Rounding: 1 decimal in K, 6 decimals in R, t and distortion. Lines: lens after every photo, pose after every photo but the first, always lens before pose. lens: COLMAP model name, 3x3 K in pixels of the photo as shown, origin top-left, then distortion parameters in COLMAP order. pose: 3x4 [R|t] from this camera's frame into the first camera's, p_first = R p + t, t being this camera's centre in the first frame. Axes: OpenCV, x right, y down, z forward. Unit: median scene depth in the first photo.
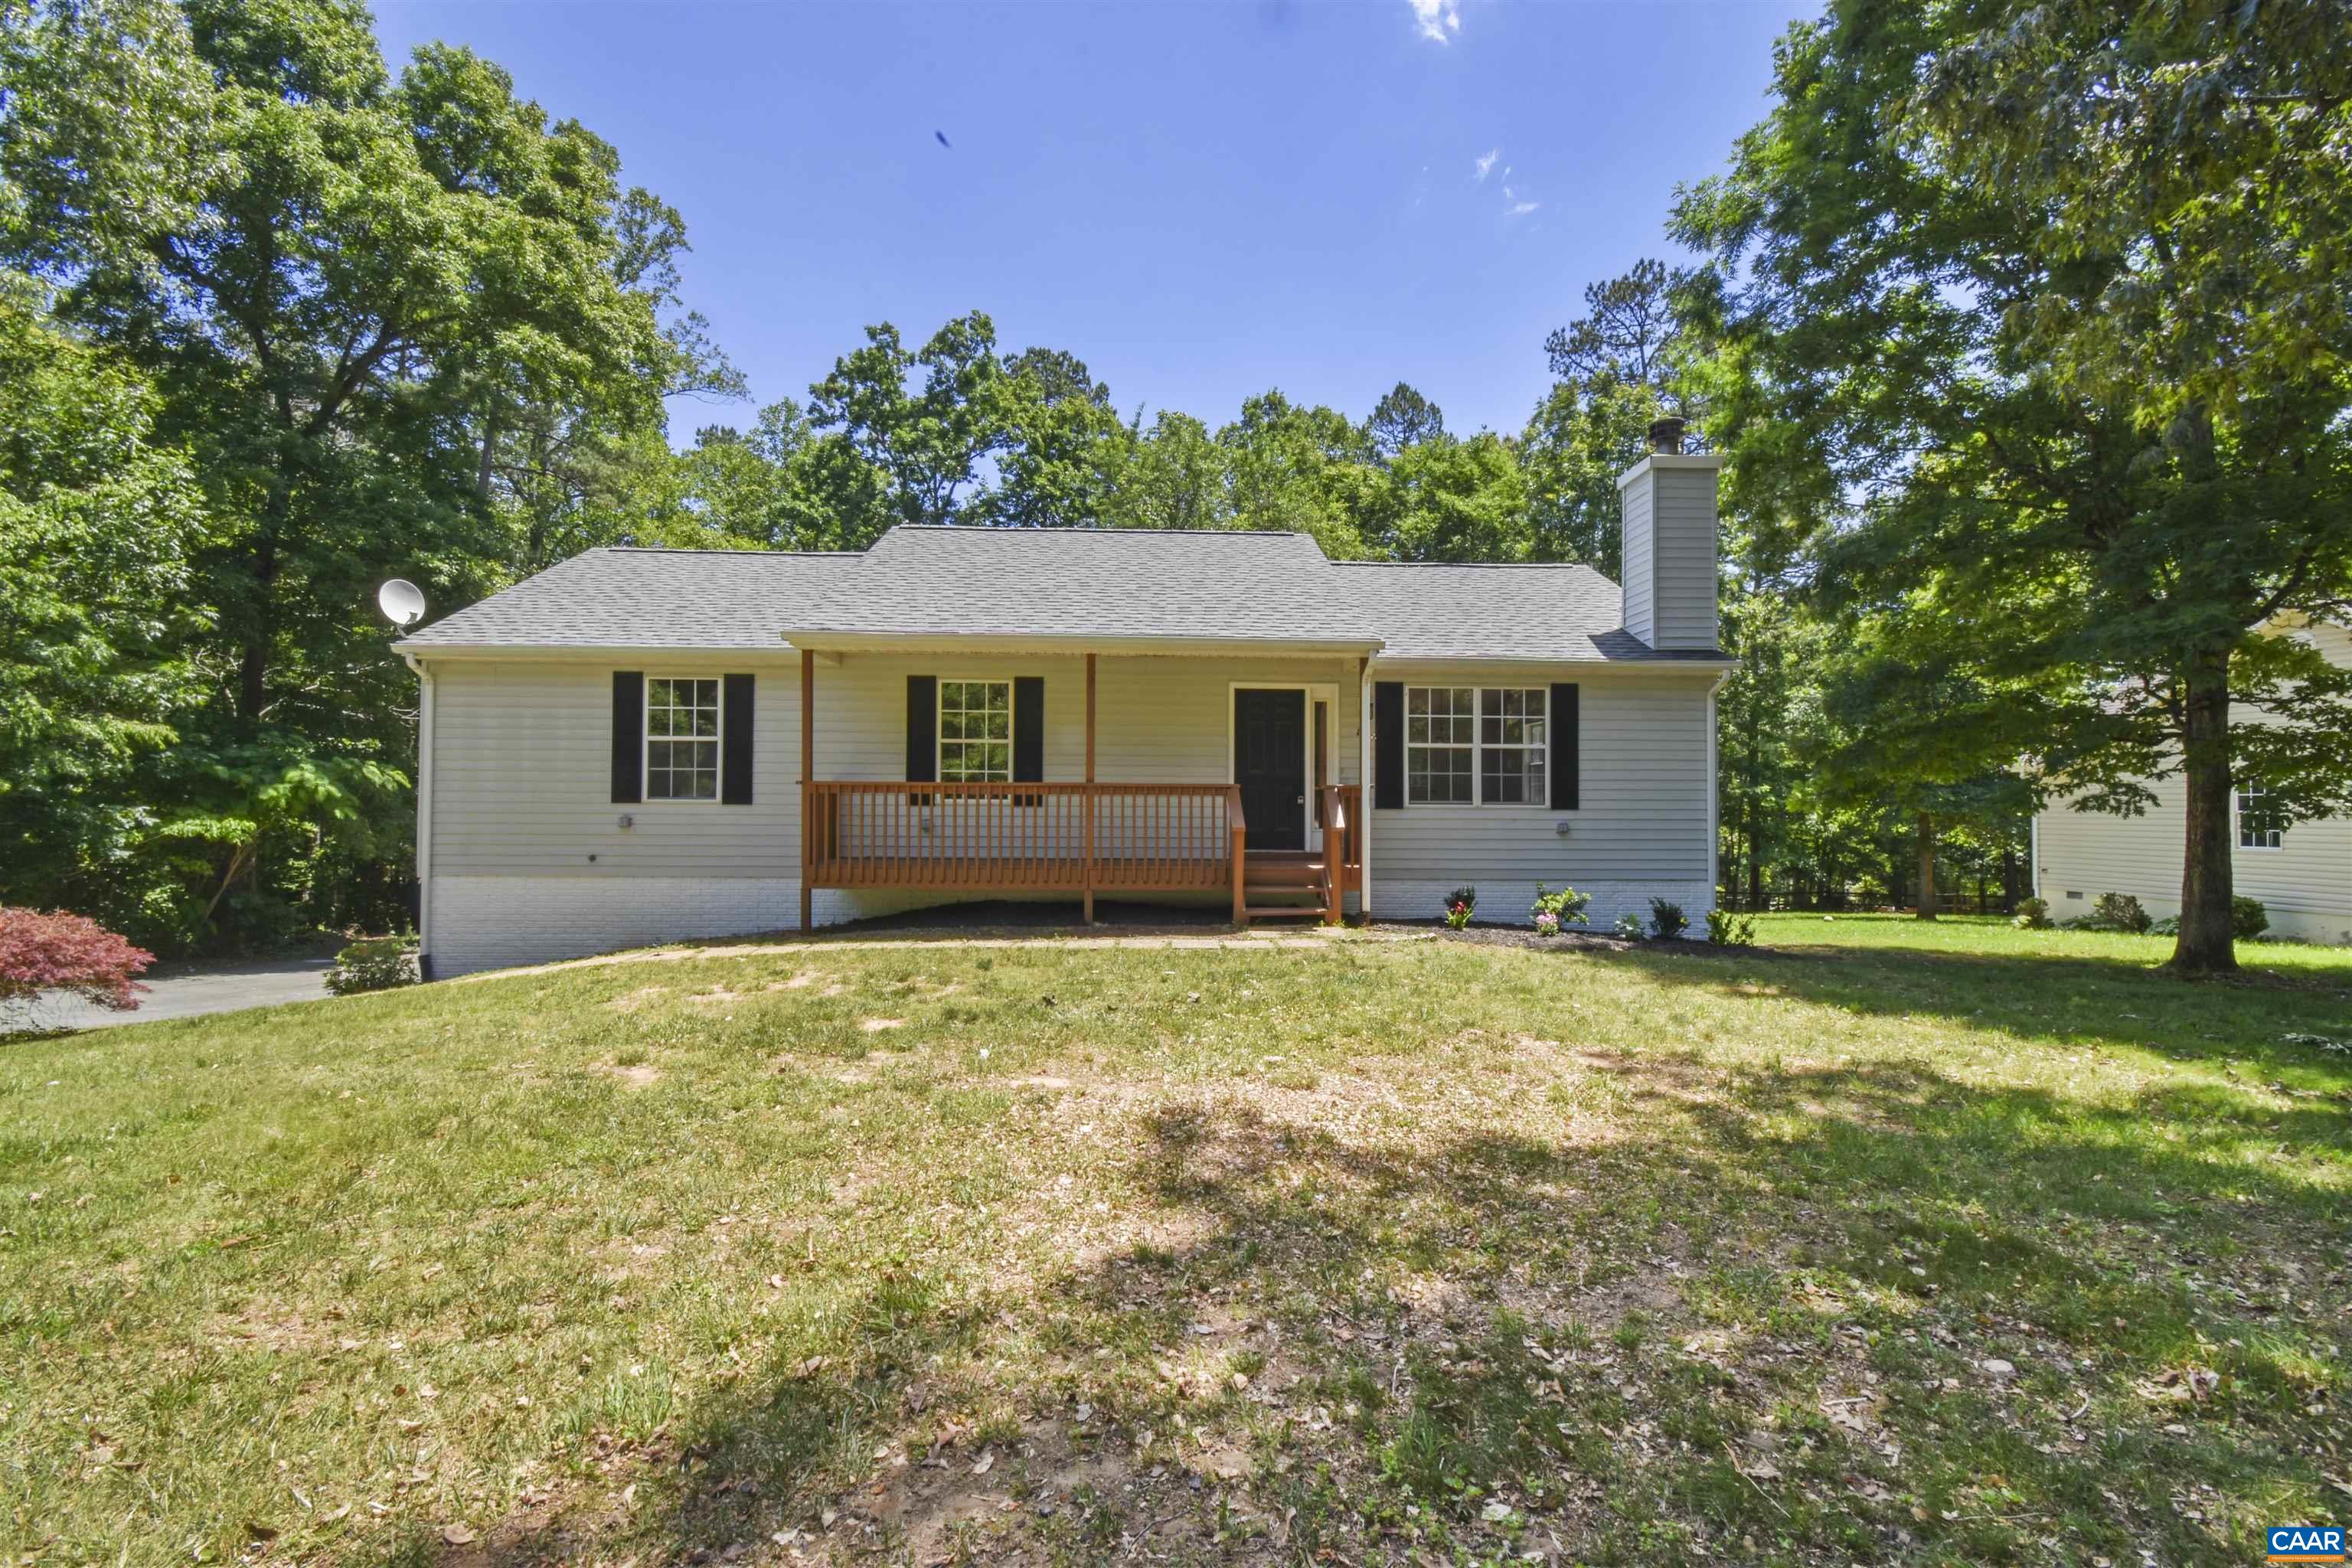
lens RADIAL K [[1037.0, 0, 1176.0], [0, 1037.0, 784.0], [0, 0, 1]] dist [0.002743, -0.017337]
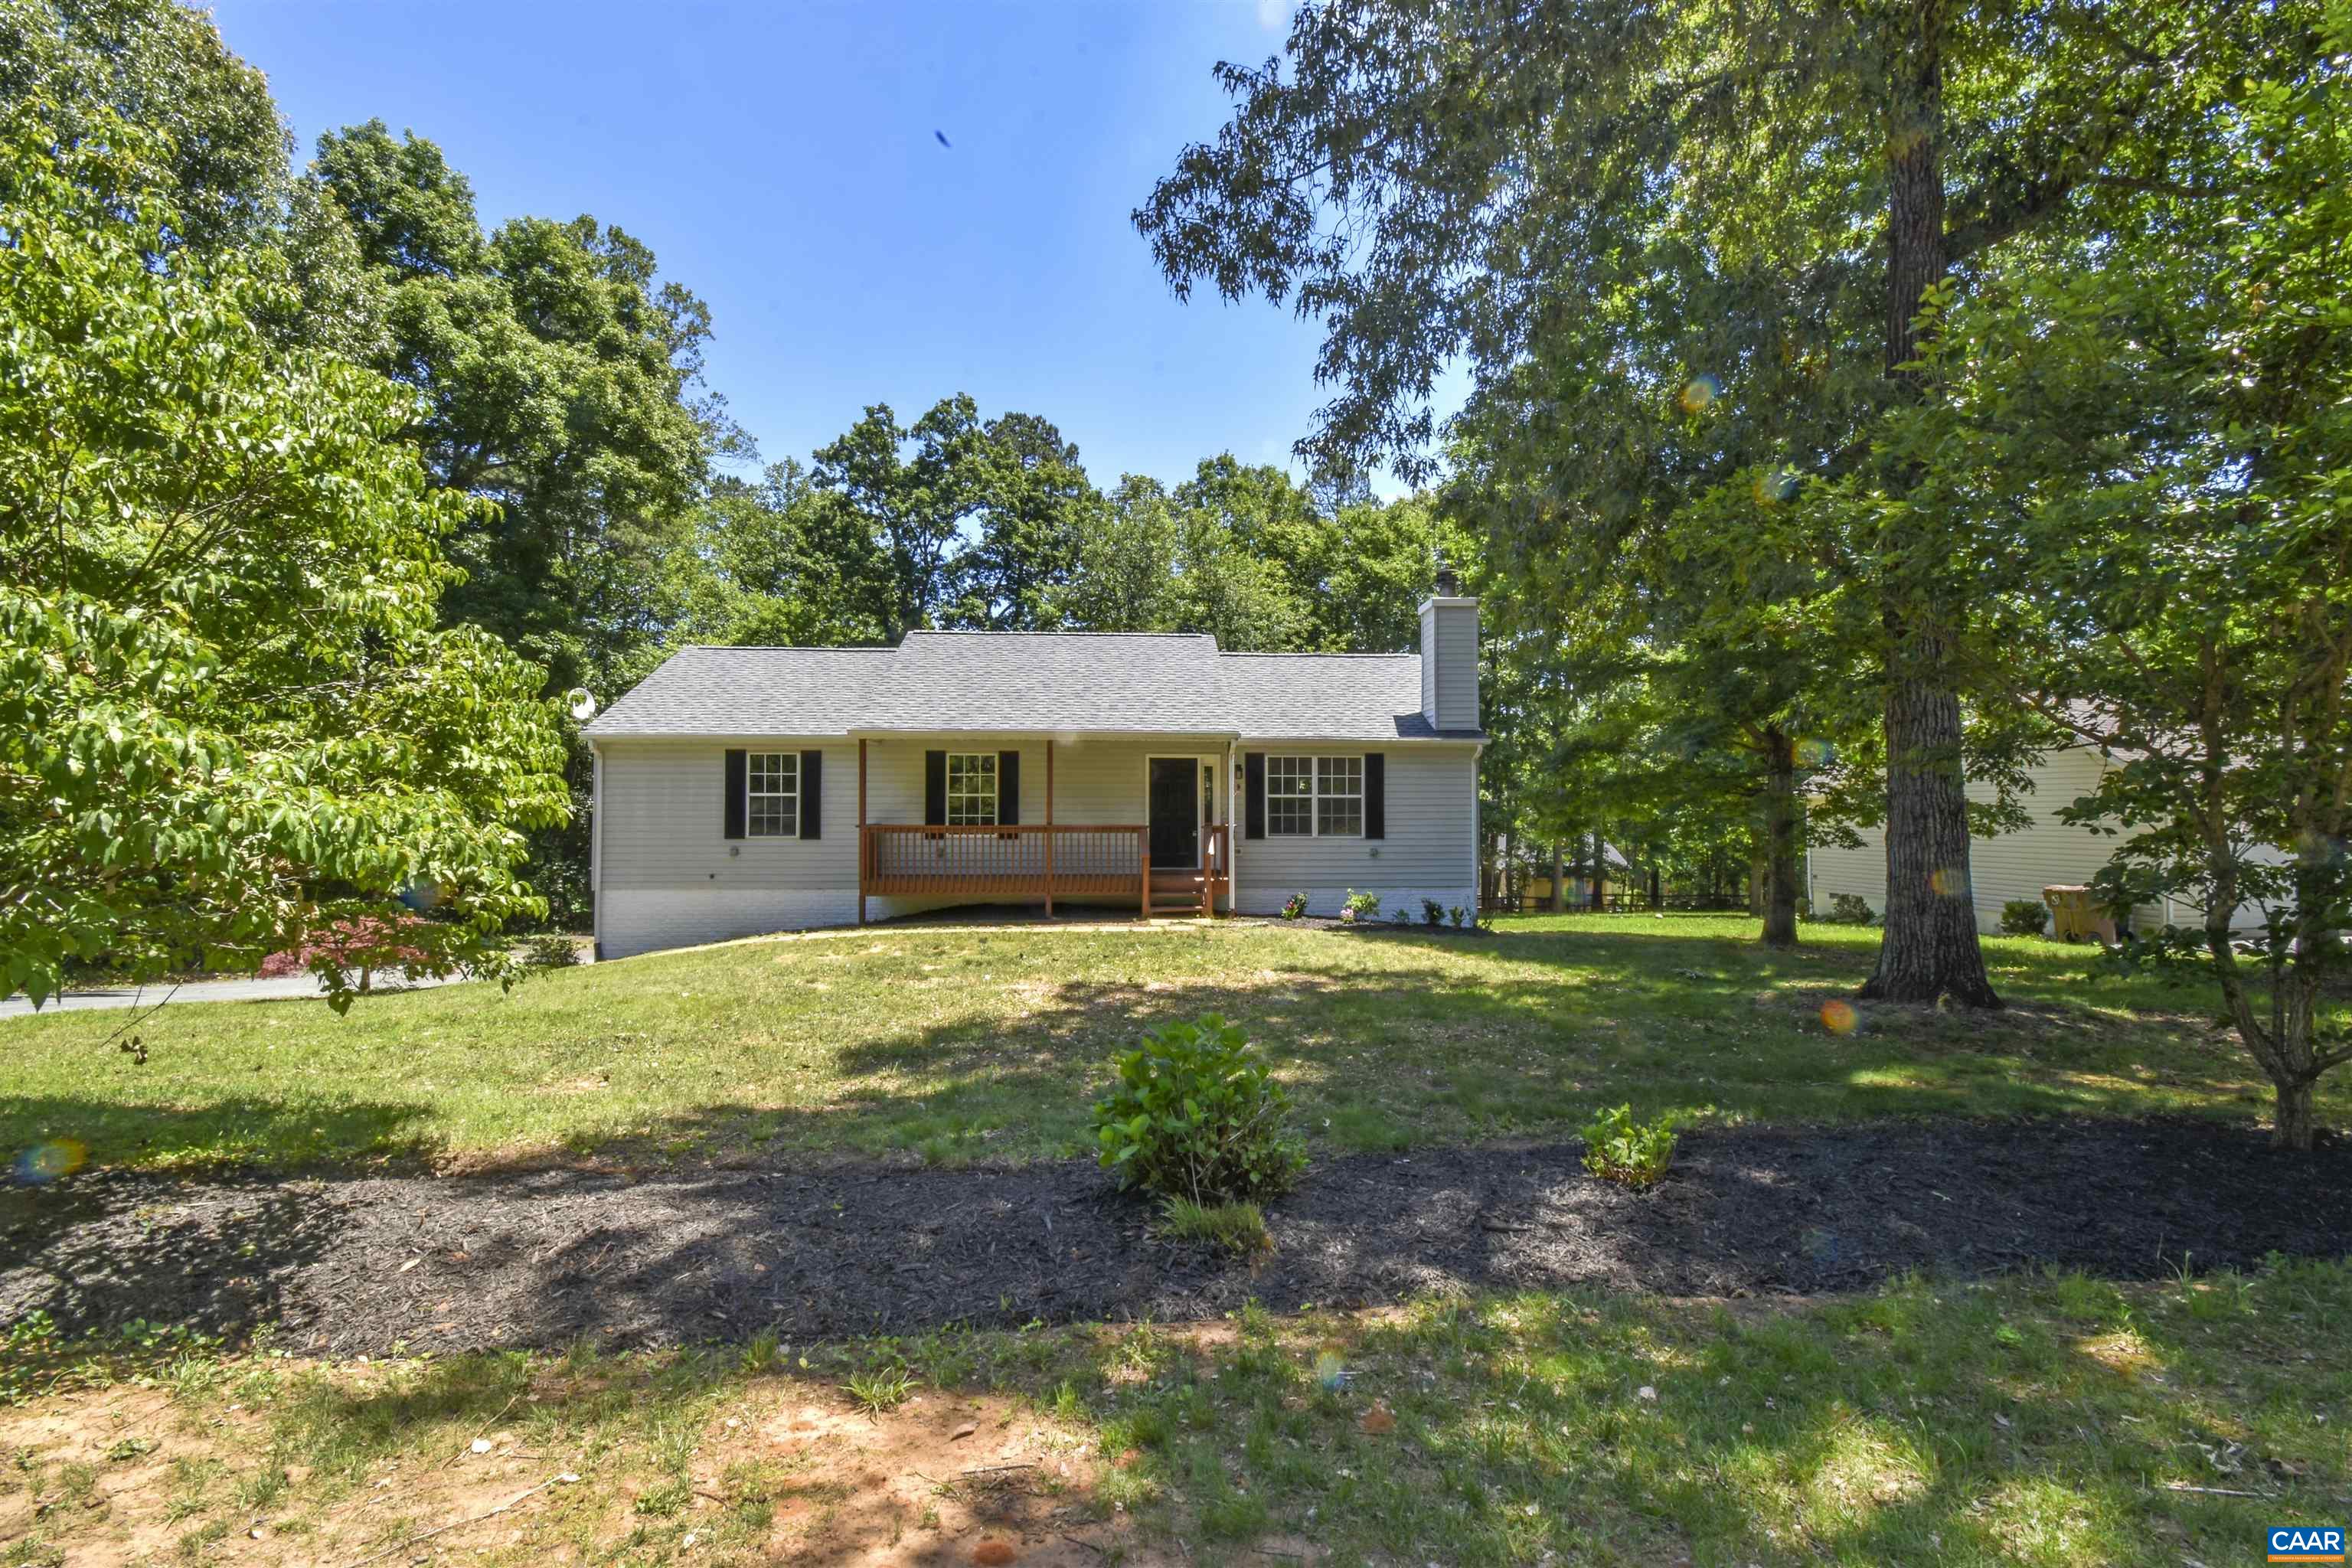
lens RADIAL K [[1037.0, 0, 1176.0], [0, 1037.0, 784.0], [0, 0, 1]] dist [0.002743, -0.017337]
pose [[0.999796, -0.004436, 0.019683, 0.039406], [0.004570, 0.999966, -0.006801, -0.027125], [-0.019652, 0.006889, 0.999783, -0.283417]]
